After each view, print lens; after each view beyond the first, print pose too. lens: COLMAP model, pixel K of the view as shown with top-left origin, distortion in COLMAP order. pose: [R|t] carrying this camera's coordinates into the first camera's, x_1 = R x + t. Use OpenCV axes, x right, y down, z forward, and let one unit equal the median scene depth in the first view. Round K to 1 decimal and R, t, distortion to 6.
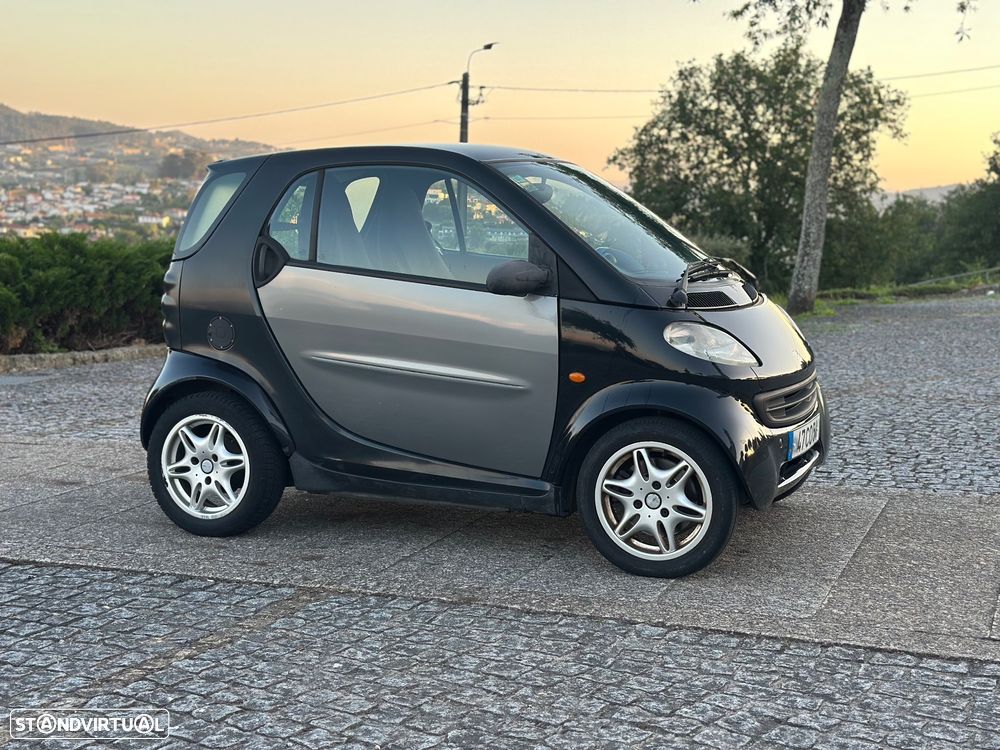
lens RADIAL K [[1385.1, 0, 488.0], [0, 1385.1, 377.9], [0, 0, 1]] dist [0.211679, -0.432070]
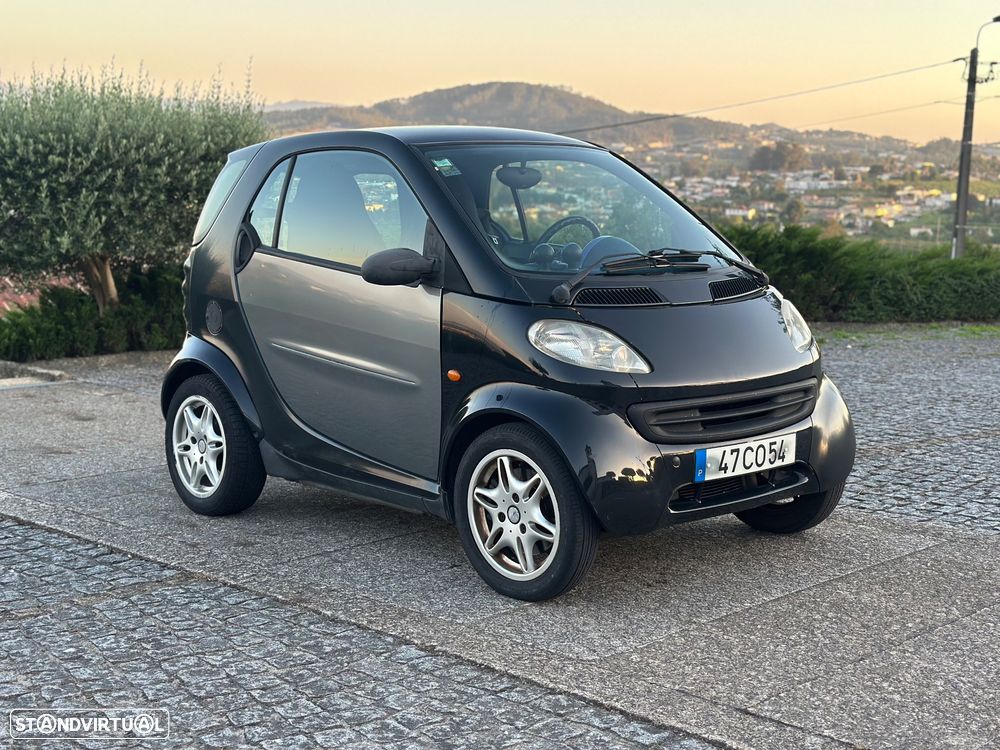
lens RADIAL K [[1386.1, 0, 500.0], [0, 1386.1, 375.0], [0, 0, 1]] dist [0.217444, -0.484365]
pose [[0.919248, 0.046465, -0.390927, 0.416323], [-0.045046, 0.998903, 0.012803, -0.012800], [0.391093, 0.005841, 0.920333, 0.142544]]
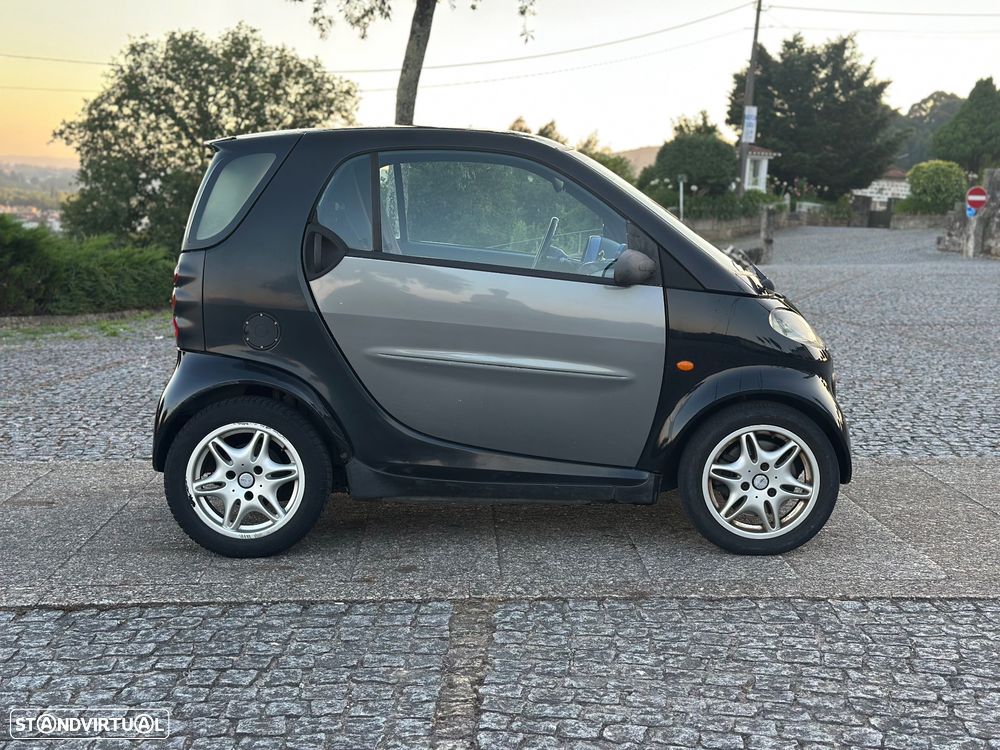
lens RADIAL K [[1386.1, 0, 500.0], [0, 1386.1, 375.0], [0, 0, 1]] dist [0.217444, -0.484365]
pose [[0.908083, -0.039079, 0.416964, -0.440783], [0.034852, 0.999235, 0.017748, -0.015027], [-0.417338, -0.001585, 0.908750, 0.120941]]
